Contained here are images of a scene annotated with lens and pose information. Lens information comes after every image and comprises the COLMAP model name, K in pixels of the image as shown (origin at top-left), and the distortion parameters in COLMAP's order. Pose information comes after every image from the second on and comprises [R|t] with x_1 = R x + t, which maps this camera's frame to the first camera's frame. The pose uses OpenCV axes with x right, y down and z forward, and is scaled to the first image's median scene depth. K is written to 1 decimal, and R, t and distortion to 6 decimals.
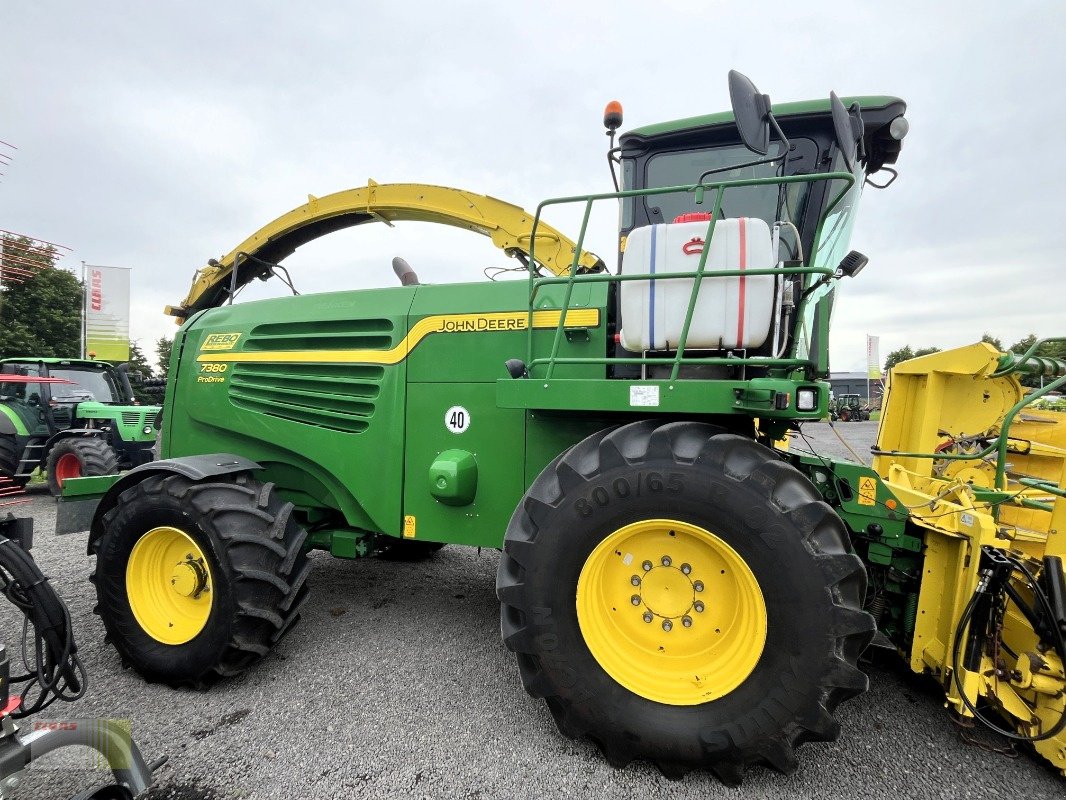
lens RADIAL K [[494.5, 0, 533.0], [0, 494.5, 400.0], [0, 0, 1]] dist [-0.003316, -0.000212]
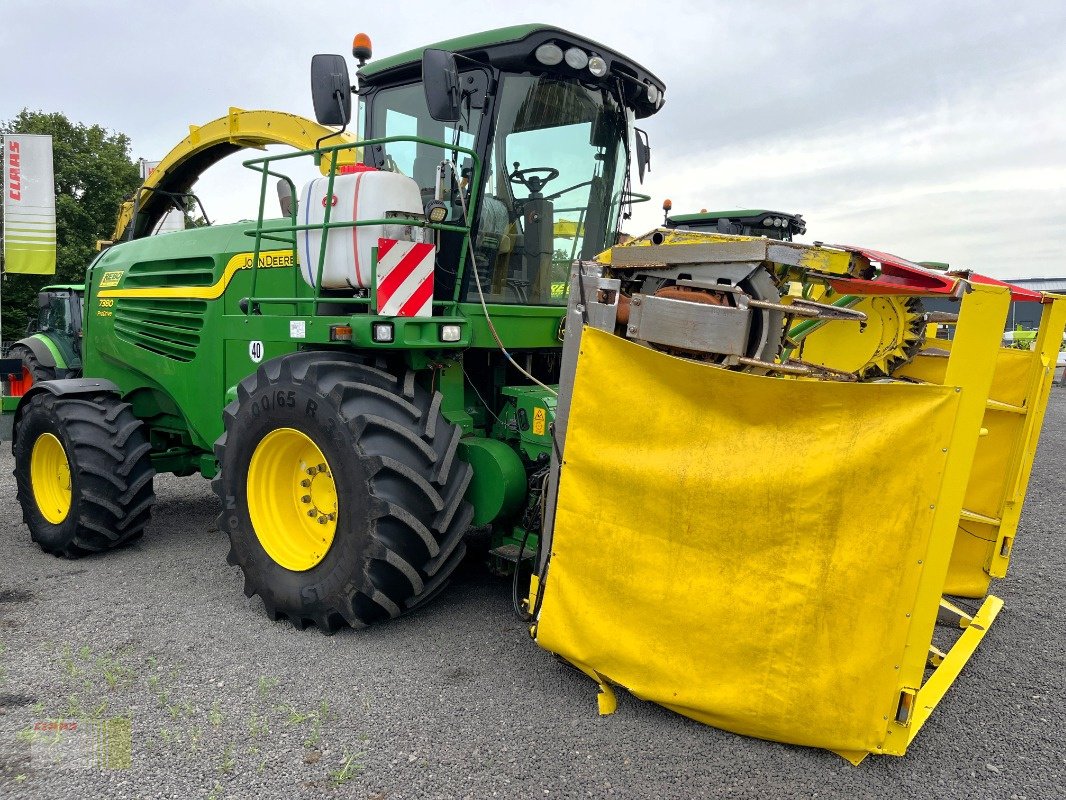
lens RADIAL K [[836.6, 0, 533.0], [0, 836.6, 400.0], [0, 0, 1]] dist [0.063351, -0.091301]
pose [[0.933641, 0.025884, -0.357274, 1.158238], [0.005368, 0.996263, 0.086207, -0.008086], [0.358170, -0.082405, 0.930013, -0.551405]]
